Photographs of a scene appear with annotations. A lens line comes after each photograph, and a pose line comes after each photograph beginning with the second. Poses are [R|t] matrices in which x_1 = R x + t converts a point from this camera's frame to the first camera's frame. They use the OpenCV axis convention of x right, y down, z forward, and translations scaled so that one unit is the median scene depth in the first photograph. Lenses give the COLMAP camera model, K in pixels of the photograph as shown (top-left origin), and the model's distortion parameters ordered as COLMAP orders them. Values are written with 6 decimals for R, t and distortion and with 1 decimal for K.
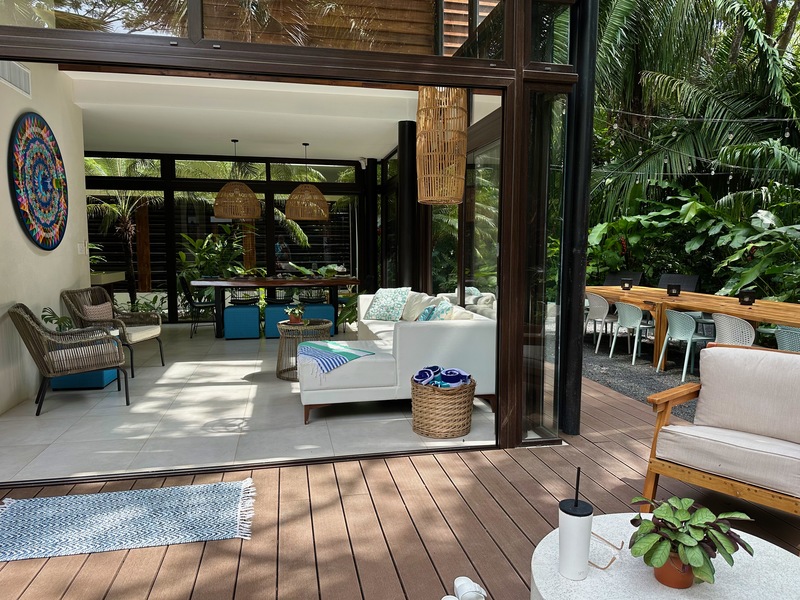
lens RADIAL K [[561.4, 0, 399.1], [0, 561.4, 301.4], [0, 0, 1]] dist [0.010146, 0.001956]
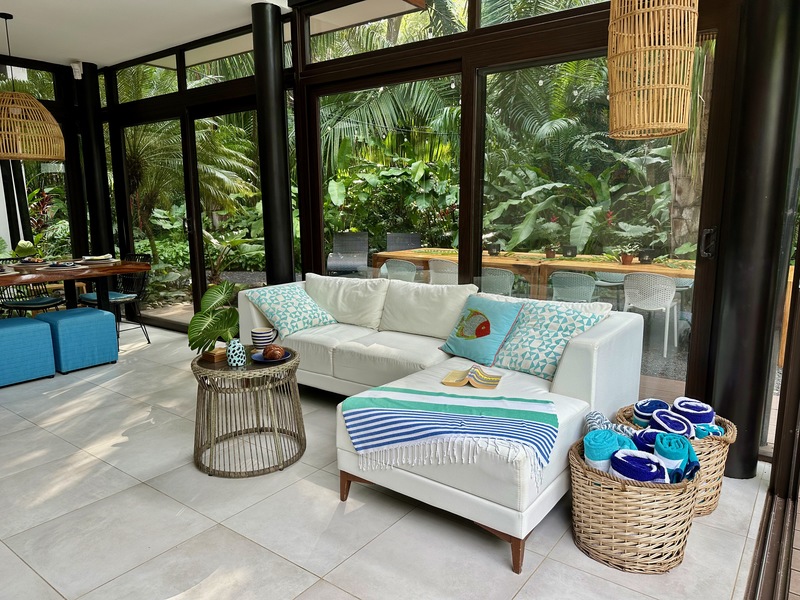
lens RADIAL K [[561.4, 0, 400.6], [0, 561.4, 298.7], [0, 0, 1]] dist [0.010146, 0.001956]
pose [[0.747239, -0.112286, 0.655001, -0.227825], [0.066888, 0.993325, 0.093978, -0.030480], [-0.661181, -0.026412, 0.749761, 0.291303]]
